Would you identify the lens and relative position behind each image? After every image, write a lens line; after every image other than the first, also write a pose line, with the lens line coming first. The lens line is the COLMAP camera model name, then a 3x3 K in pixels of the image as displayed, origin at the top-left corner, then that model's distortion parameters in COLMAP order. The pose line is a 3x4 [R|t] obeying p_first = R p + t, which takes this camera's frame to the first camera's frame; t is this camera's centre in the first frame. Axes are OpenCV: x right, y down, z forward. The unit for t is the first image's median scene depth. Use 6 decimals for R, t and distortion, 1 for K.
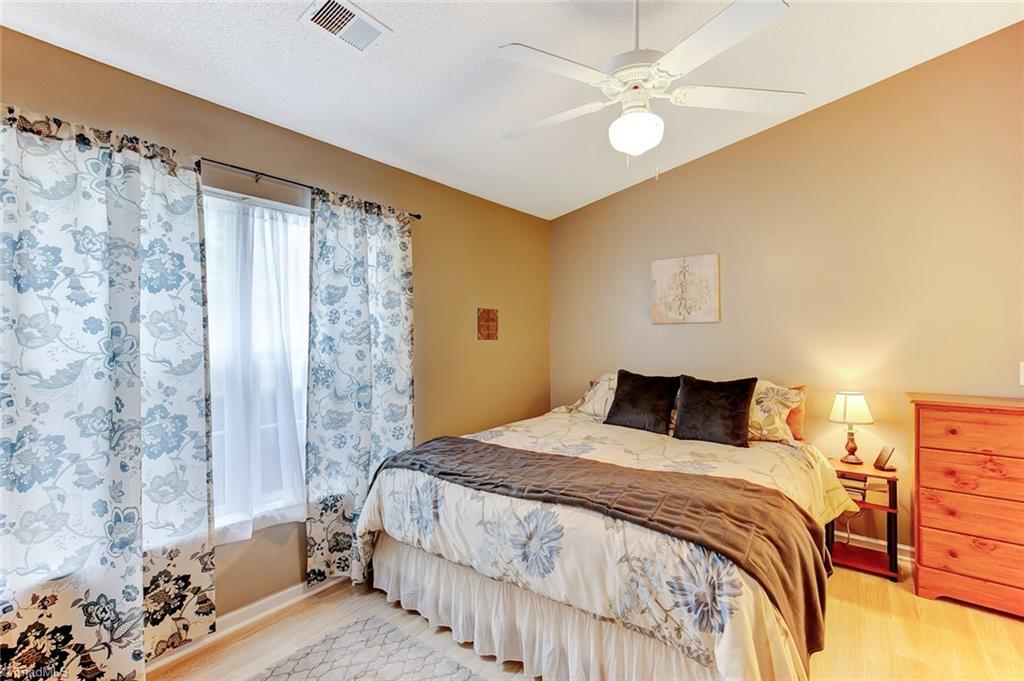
lens RADIAL K [[465.0, 0, 512.4], [0, 465.0, 330.0], [0, 0, 1]] dist [-0.002354, 0.000943]
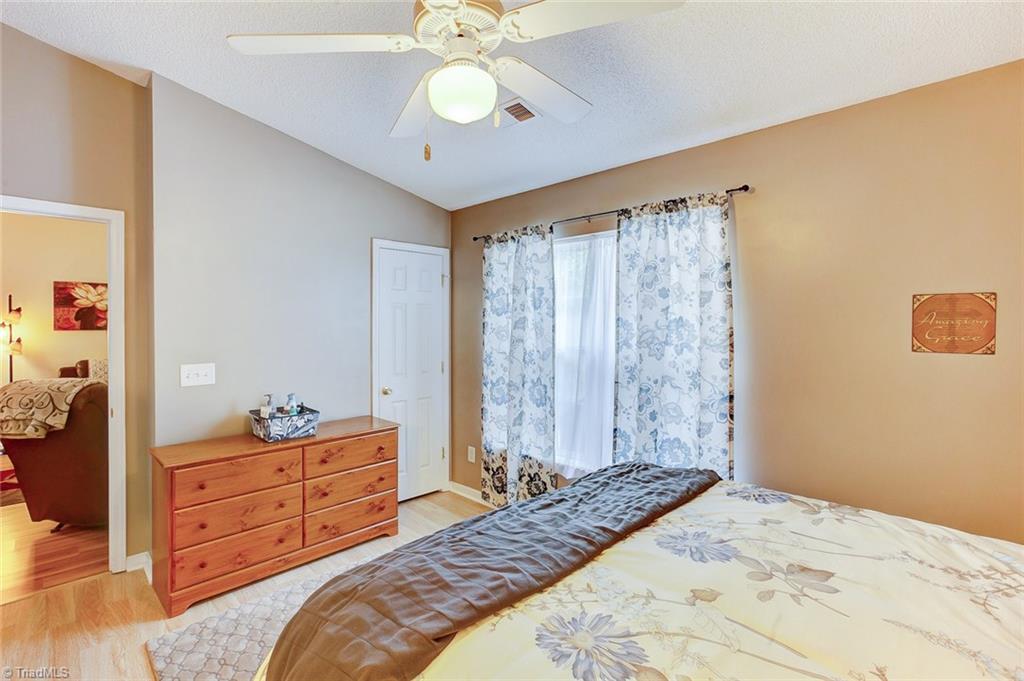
lens RADIAL K [[465.0, 0, 512.4], [0, 465.0, 330.0], [0, 0, 1]] dist [-0.002354, 0.000943]
pose [[-0.107545, 0.010424, -0.994146, 0.797074], [0.010301, 0.999903, 0.009370, -0.023157], [0.994147, -0.009233, -0.107642, 0.904421]]
